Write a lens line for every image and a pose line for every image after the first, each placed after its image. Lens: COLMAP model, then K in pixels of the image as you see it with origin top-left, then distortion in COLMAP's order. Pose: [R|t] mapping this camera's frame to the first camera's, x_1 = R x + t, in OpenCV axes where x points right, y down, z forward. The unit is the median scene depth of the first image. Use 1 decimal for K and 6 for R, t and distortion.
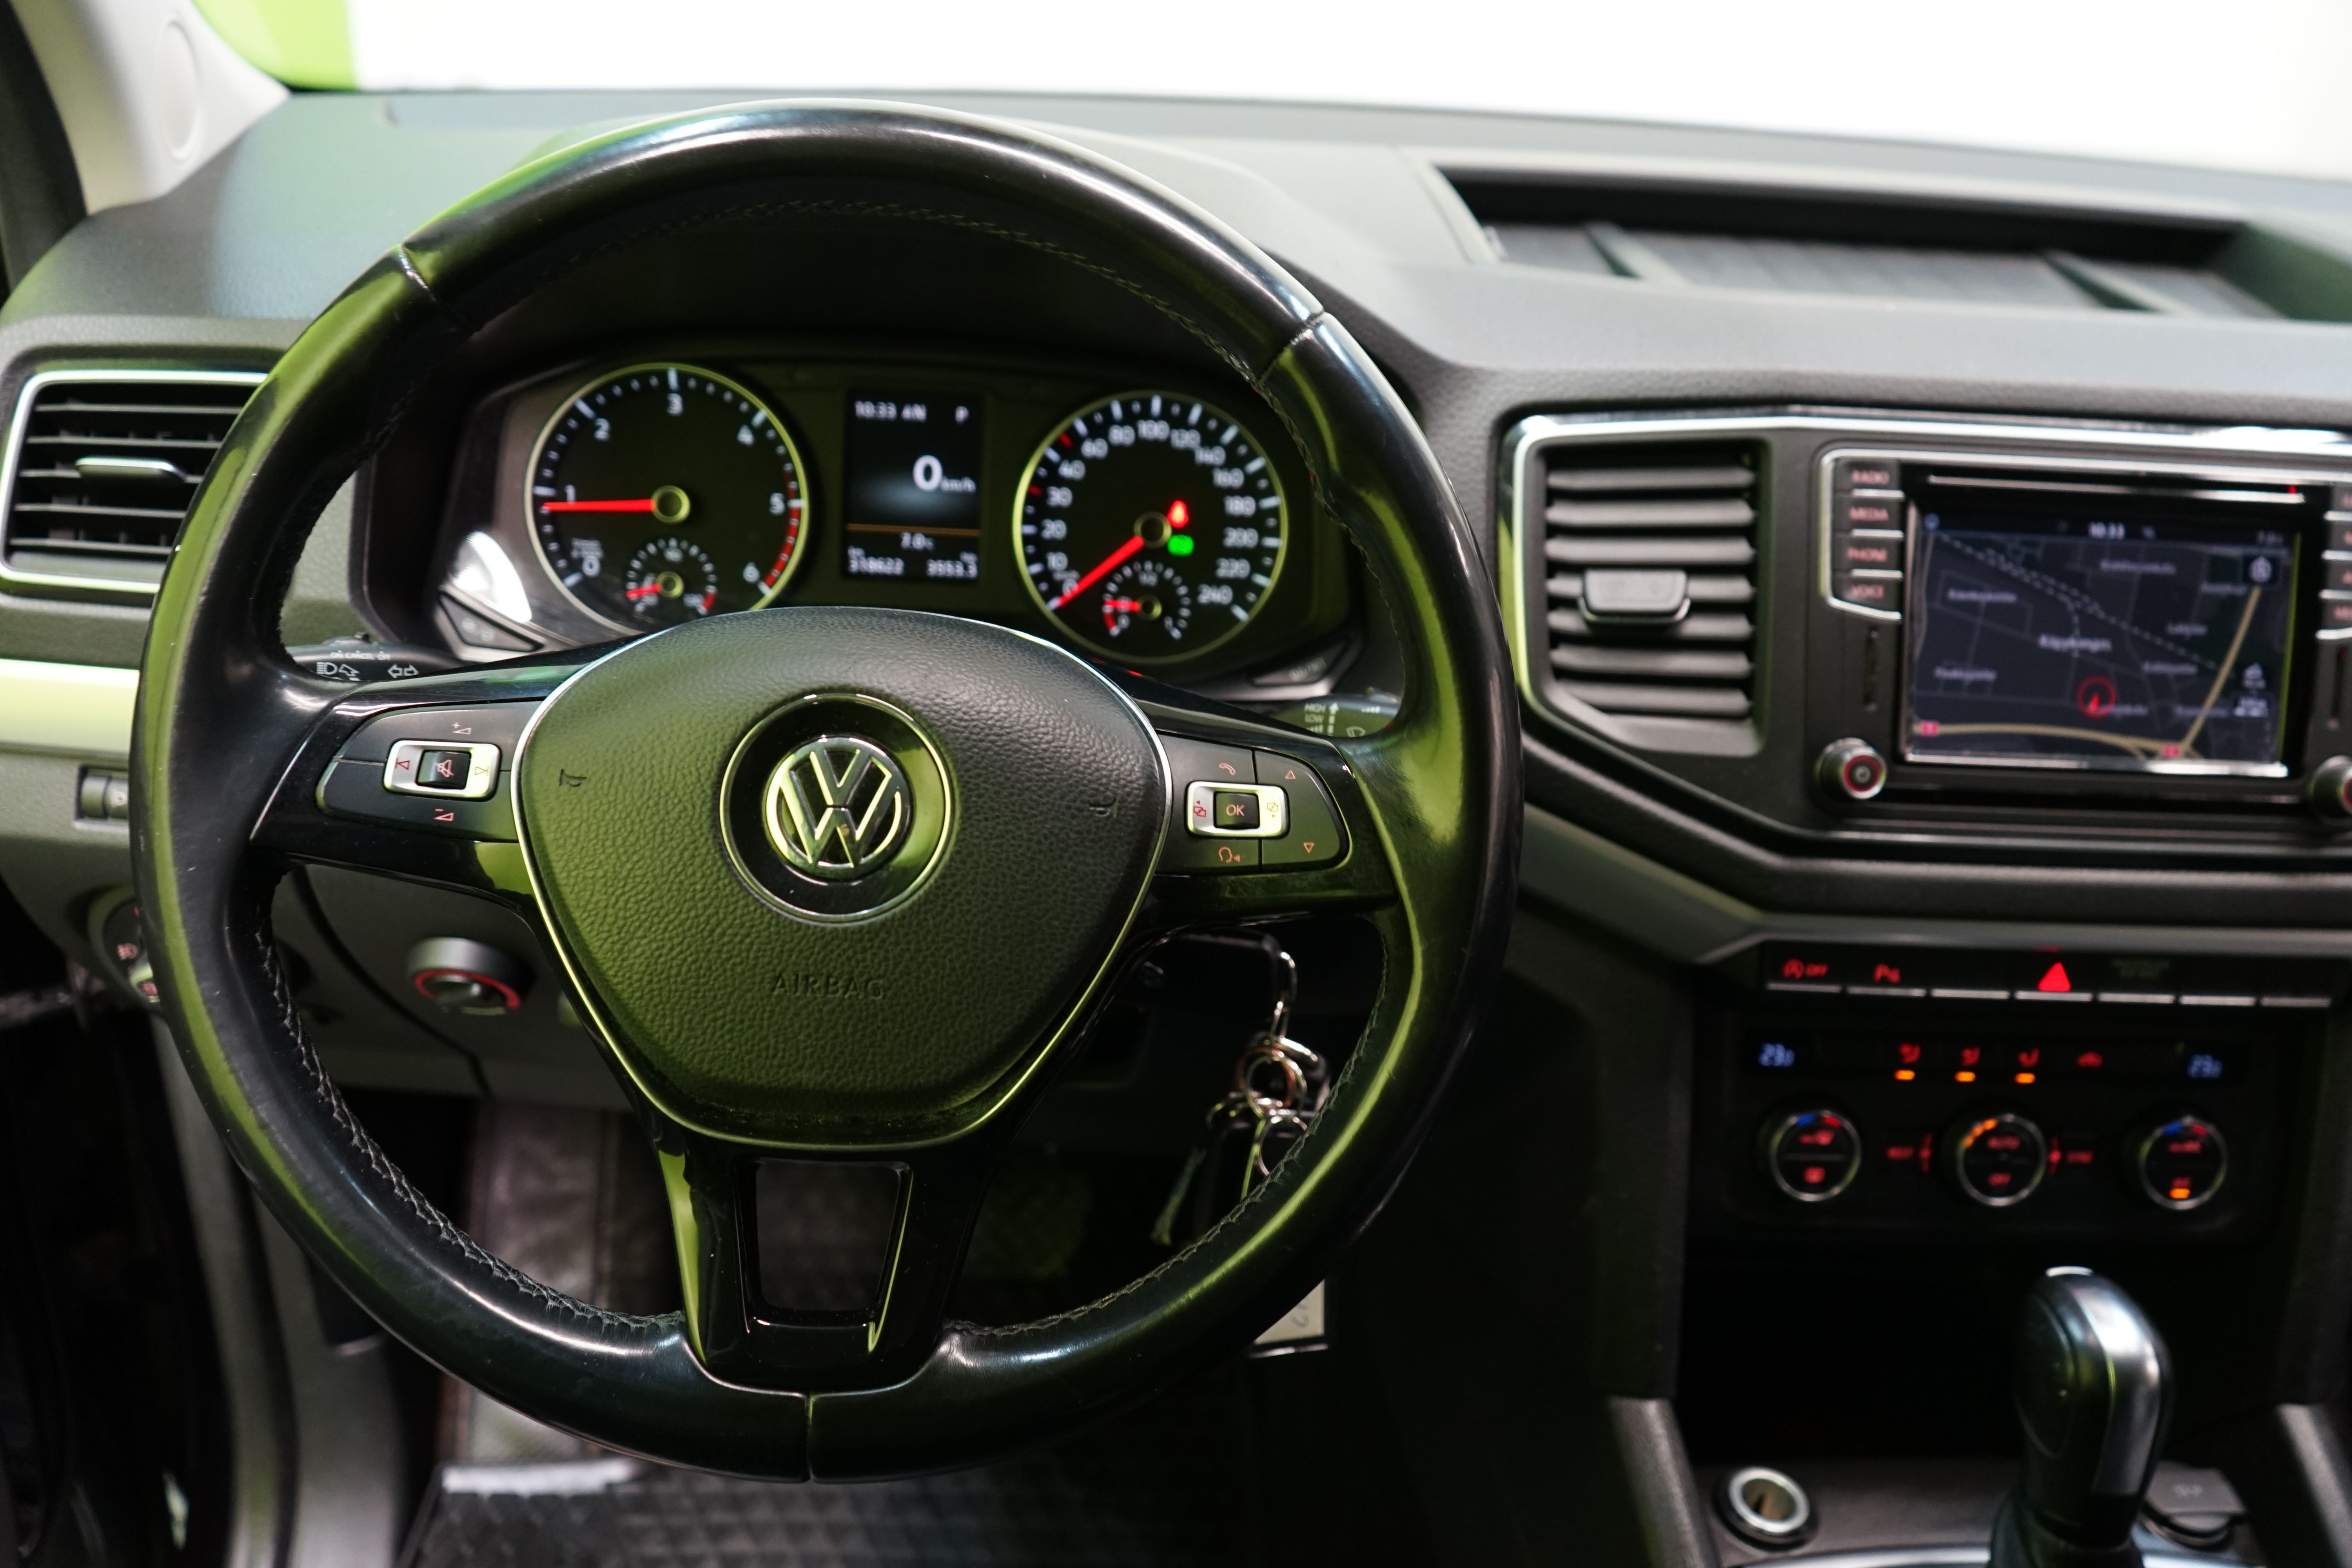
lens RADIAL K [[1899.4, 0, 1170.9], [0, 1899.4, 802.4], [0, 0, 1]] dist [-0.002501, 0.003420]
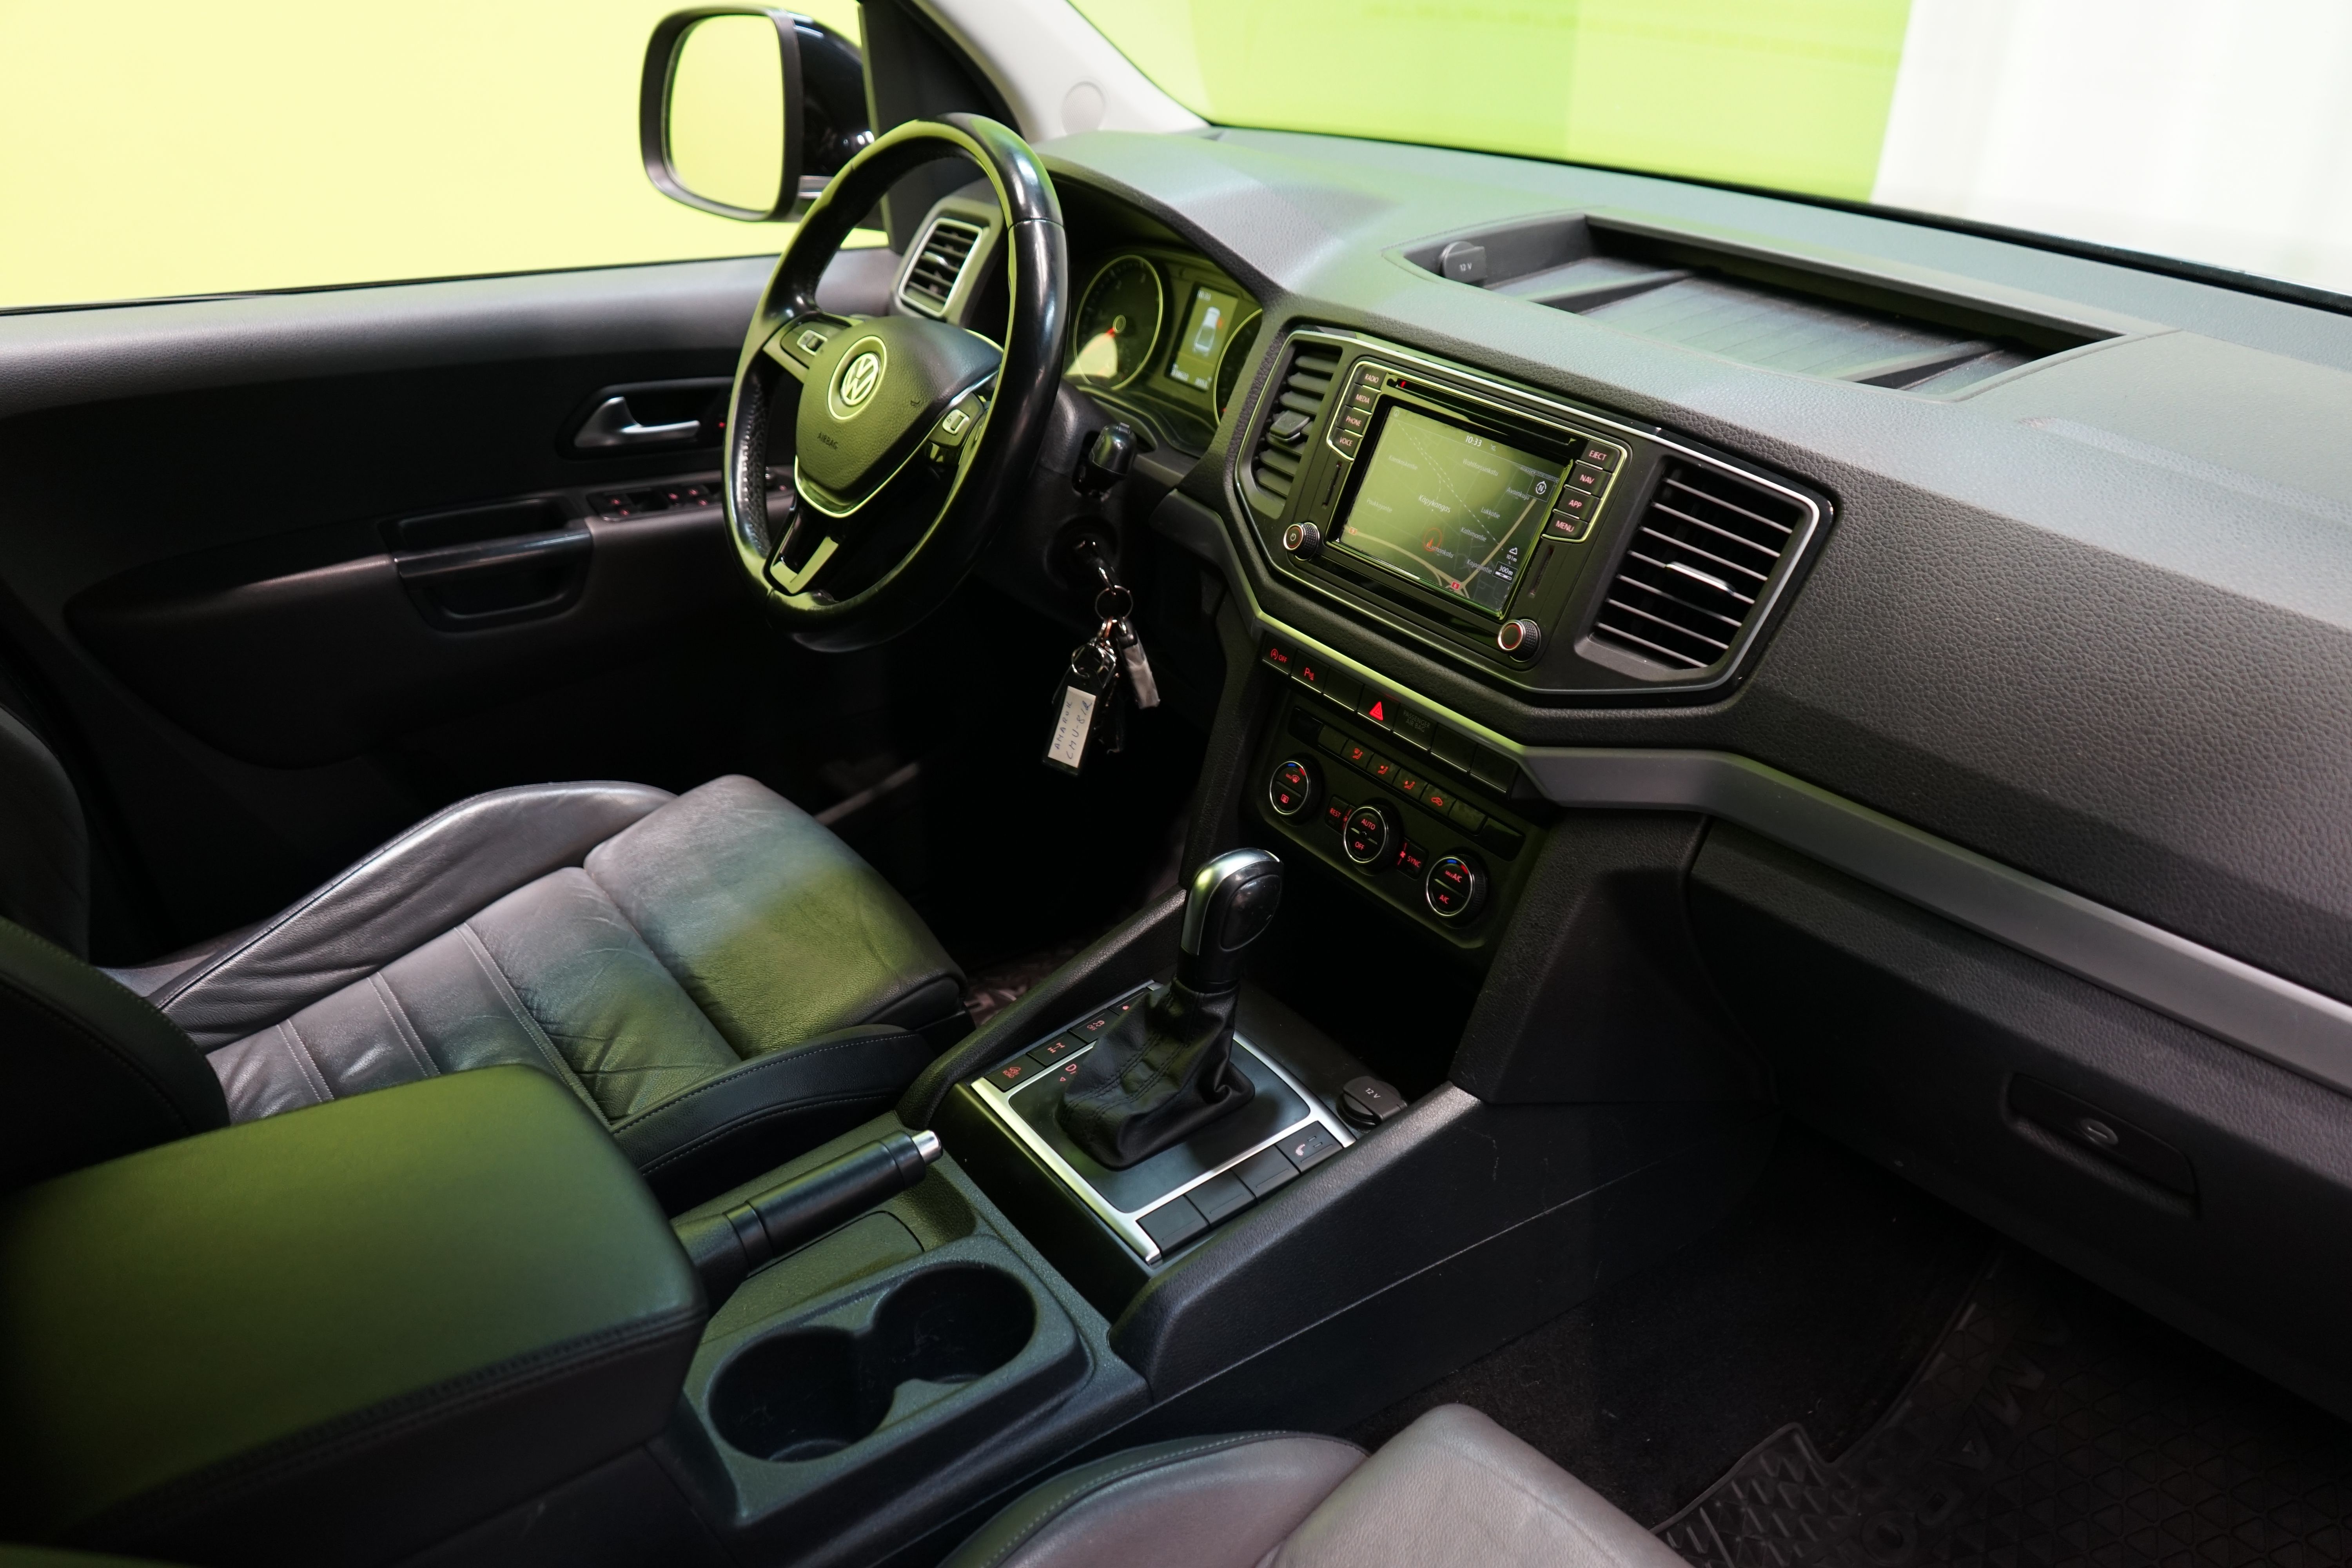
lens RADIAL K [[1899.4, 0, 1170.9], [0, 1899.4, 802.4], [0, 0, 1]] dist [-0.002501, 0.003420]
pose [[0.530302, 0.335683, -0.778522, 1.672143], [-0.375202, 0.916378, 0.139550, 0.006361], [0.760265, 0.218100, 0.611906, -0.088472]]
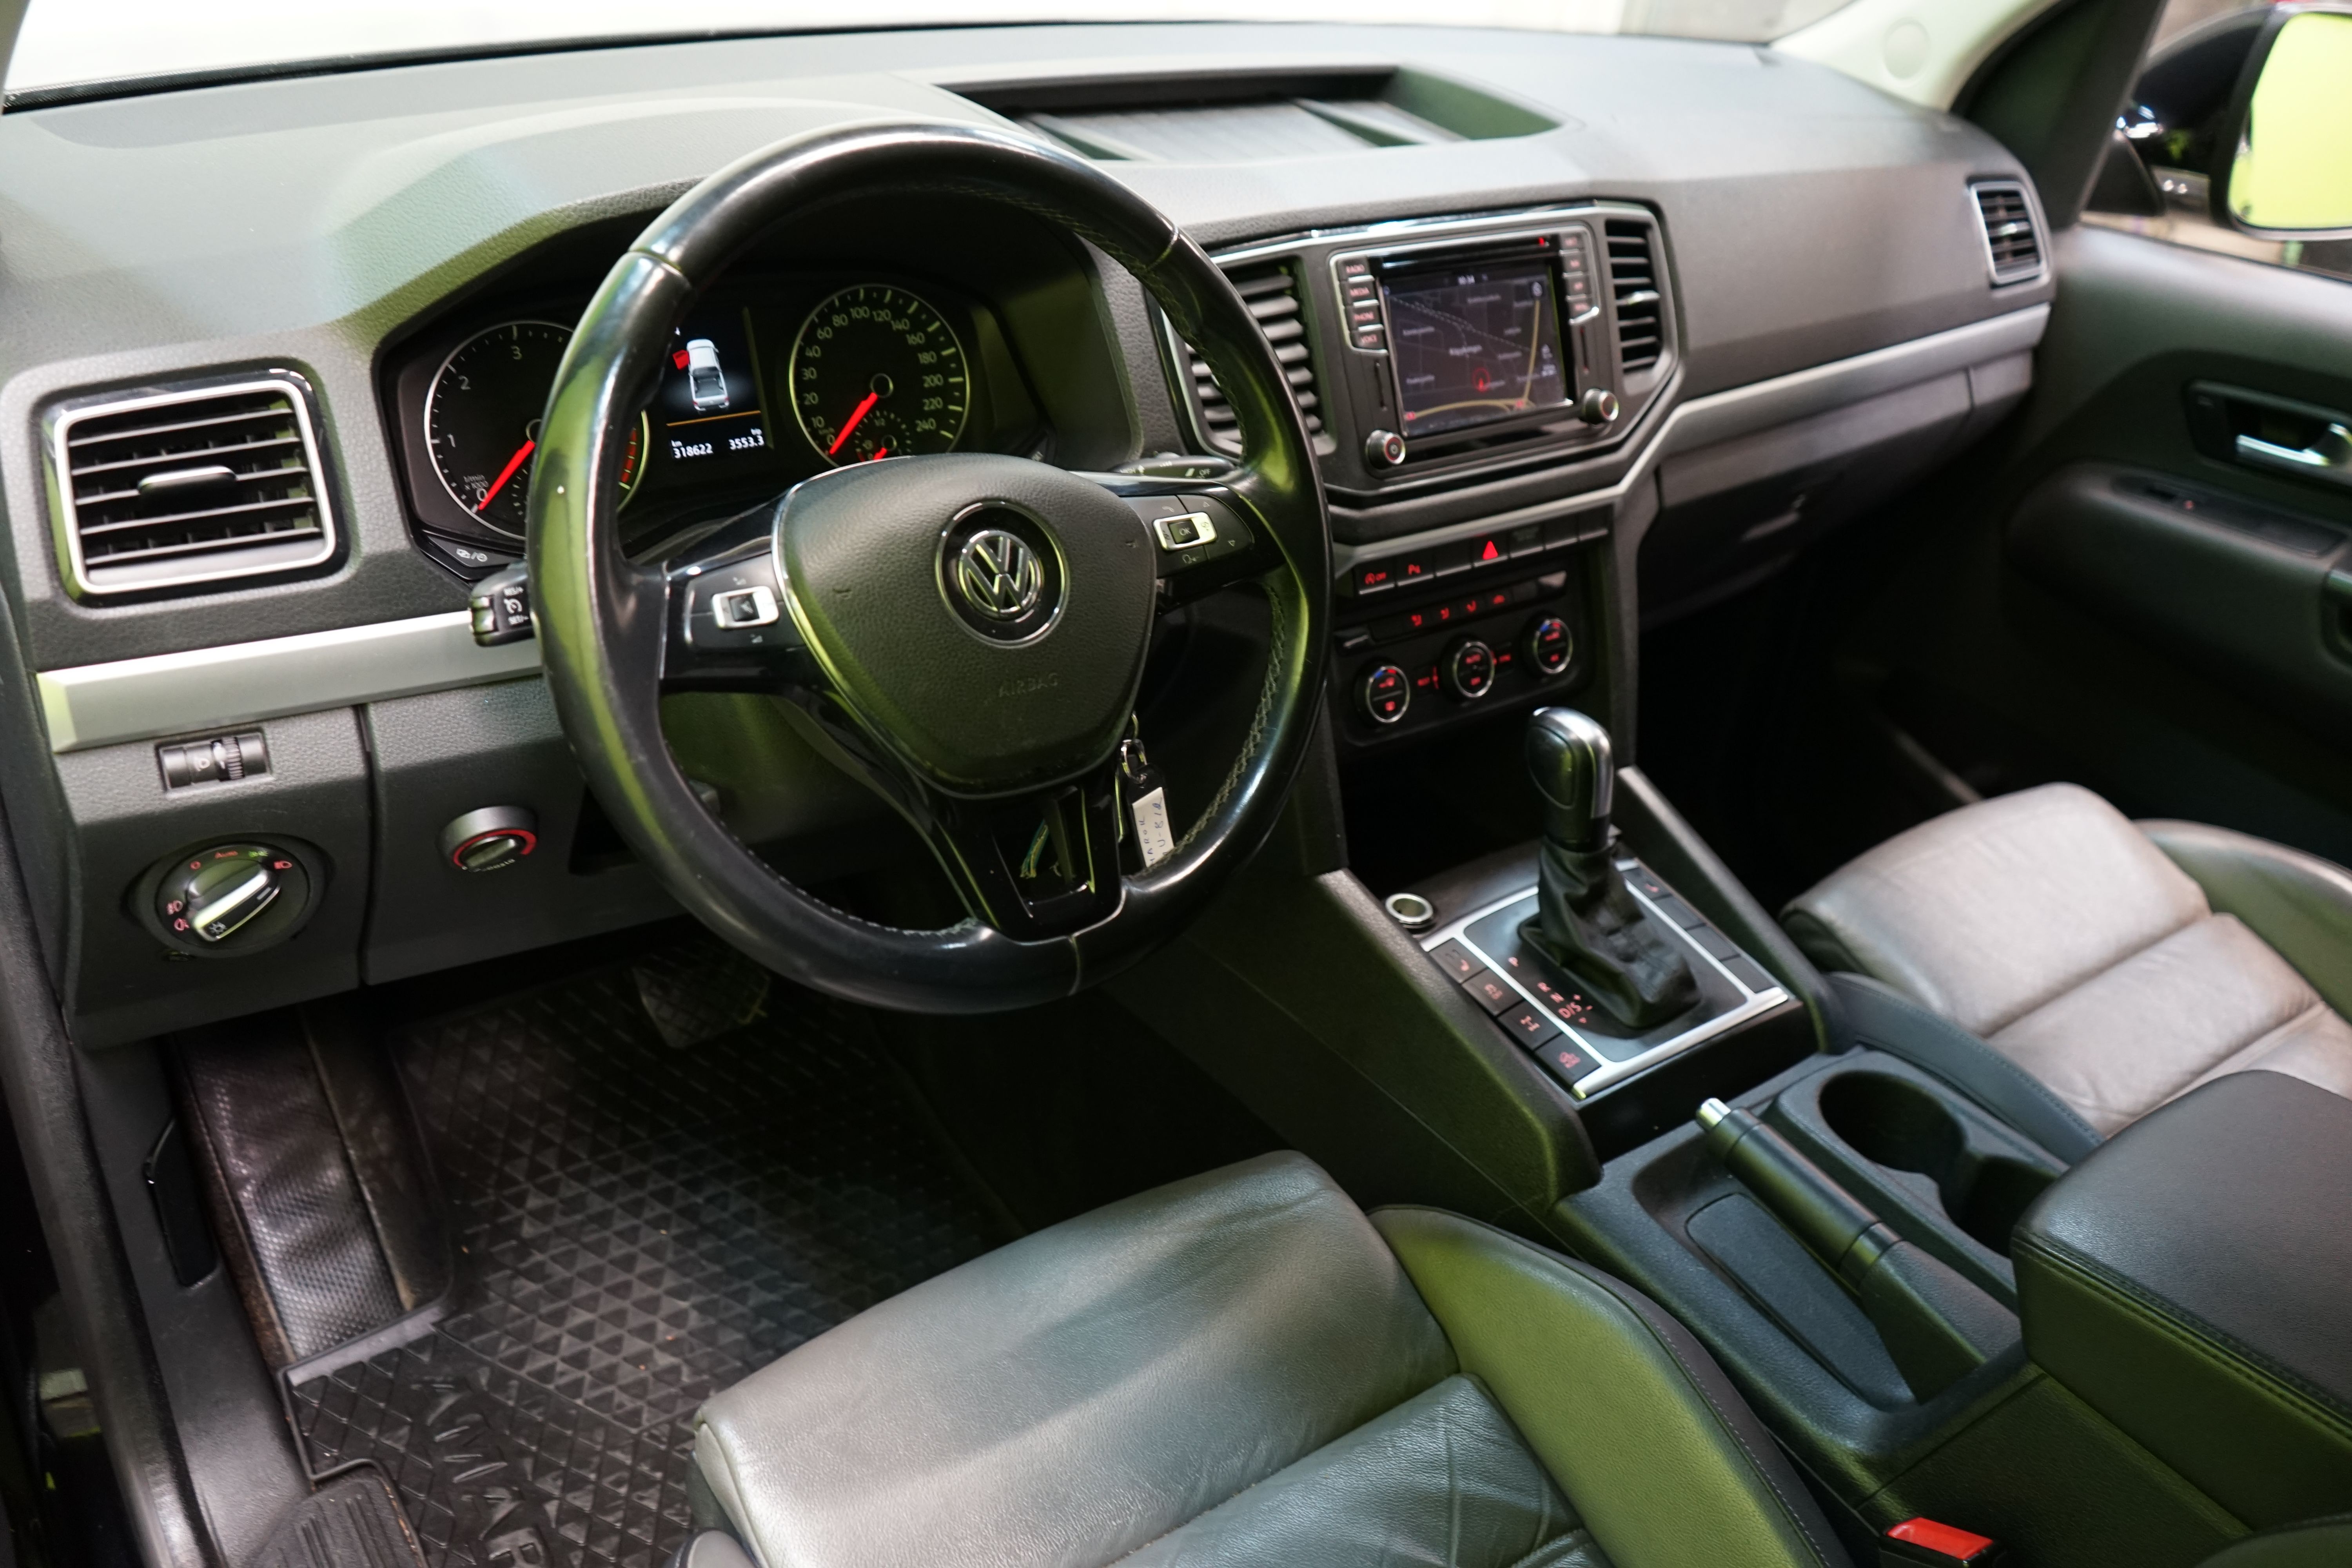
lens RADIAL K [[1899.4, 0, 1170.9], [0, 1899.4, 802.4], [0, 0, 1]] dist [-0.002501, 0.003420]
pose [[0.836903, -0.280109, 0.470246, -0.642017], [0.235612, 0.959822, 0.152410, -0.016971], [-0.494044, -0.016757, 0.869275, -0.338834]]
